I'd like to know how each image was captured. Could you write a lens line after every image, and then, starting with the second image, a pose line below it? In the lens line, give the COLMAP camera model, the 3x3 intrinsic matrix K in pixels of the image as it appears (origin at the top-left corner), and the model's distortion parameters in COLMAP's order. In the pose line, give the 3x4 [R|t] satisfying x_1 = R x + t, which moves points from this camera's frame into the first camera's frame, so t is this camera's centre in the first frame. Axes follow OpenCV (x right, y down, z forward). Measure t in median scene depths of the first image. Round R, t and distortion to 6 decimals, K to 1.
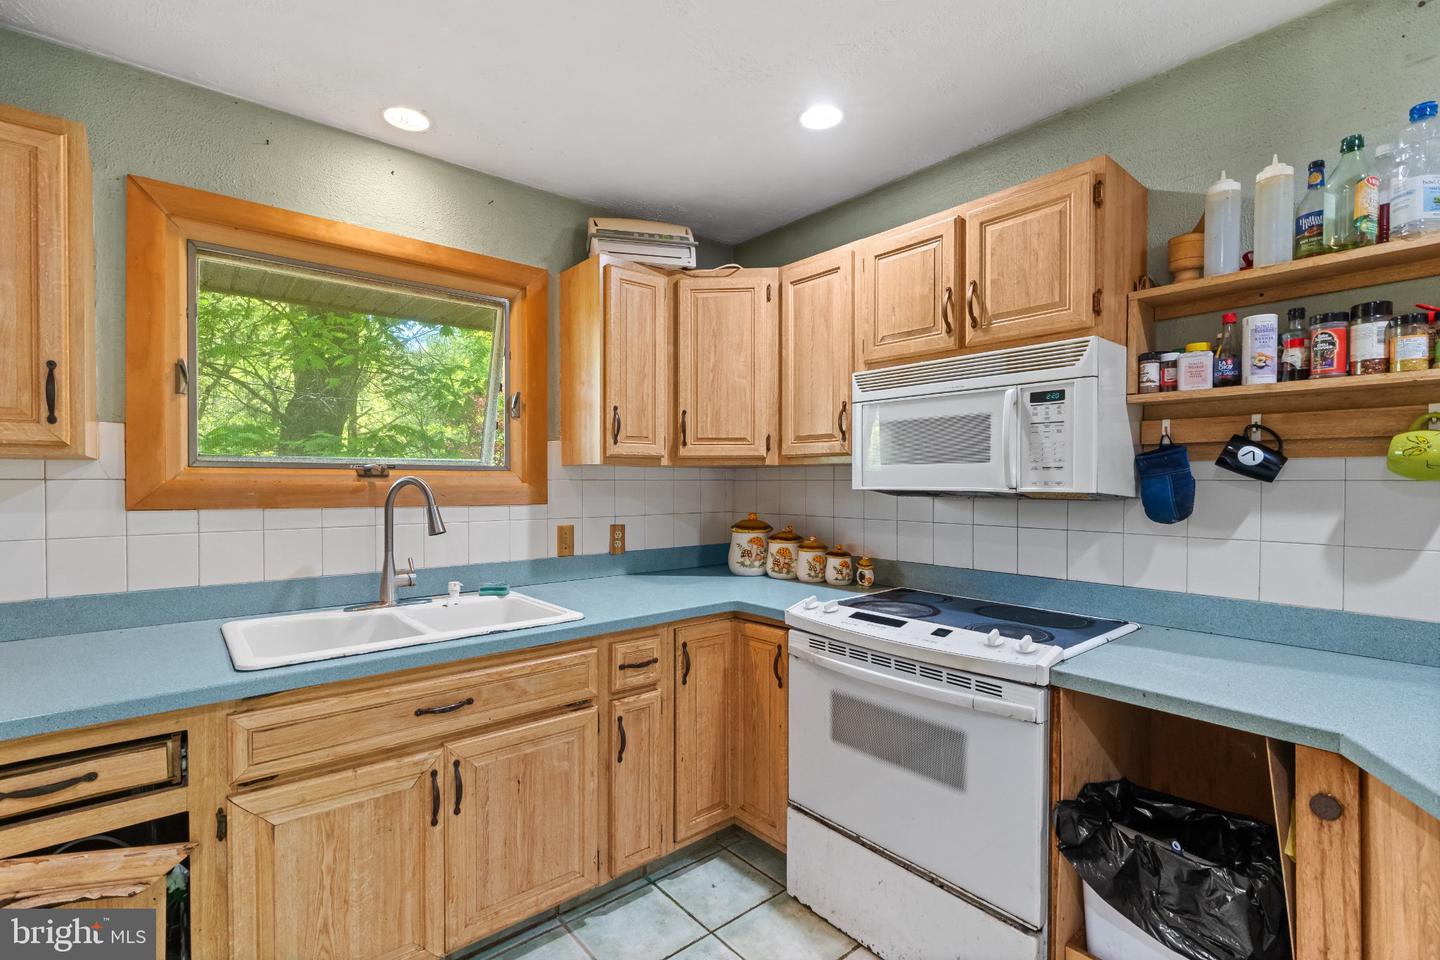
lens RADIAL K [[648.6, 0, 712.5], [0, 648.6, 490.0], [0, 0, 1]] dist [-0.003702, 0.000614]
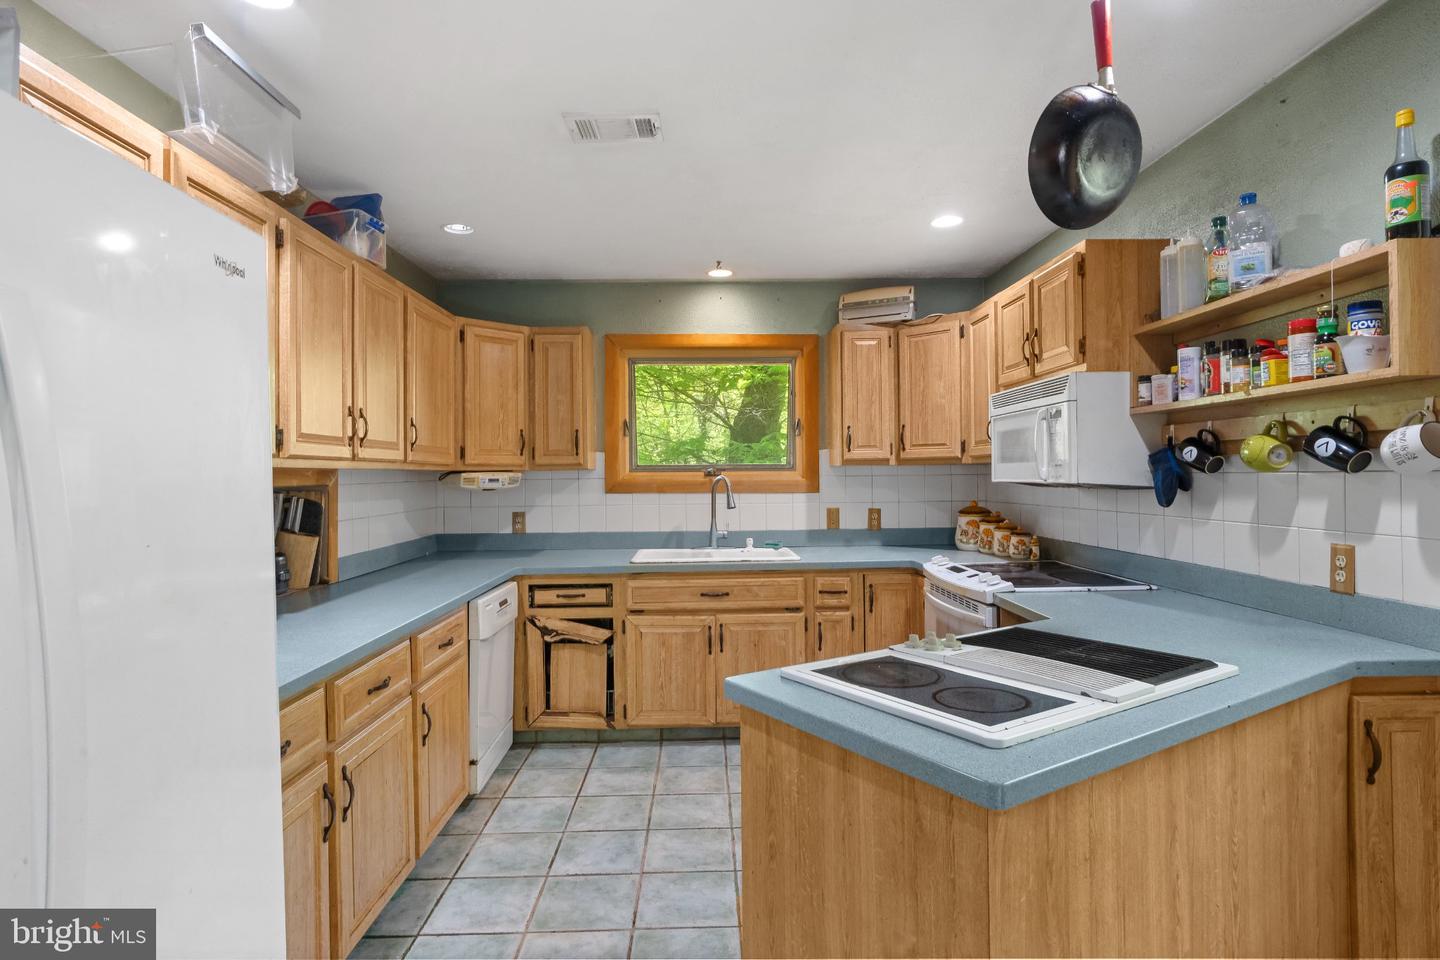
lens RADIAL K [[757.0, 0, 720.0], [0, 757.0, 480.0], [0, 0, 1]] dist [0.000322, 0.000142]
pose [[0.781879, -0.006498, -0.623396, 0.909328], [0.001988, 0.999967, -0.007931, 0.008252], [0.623427, 0.004962, 0.781866, -0.686679]]
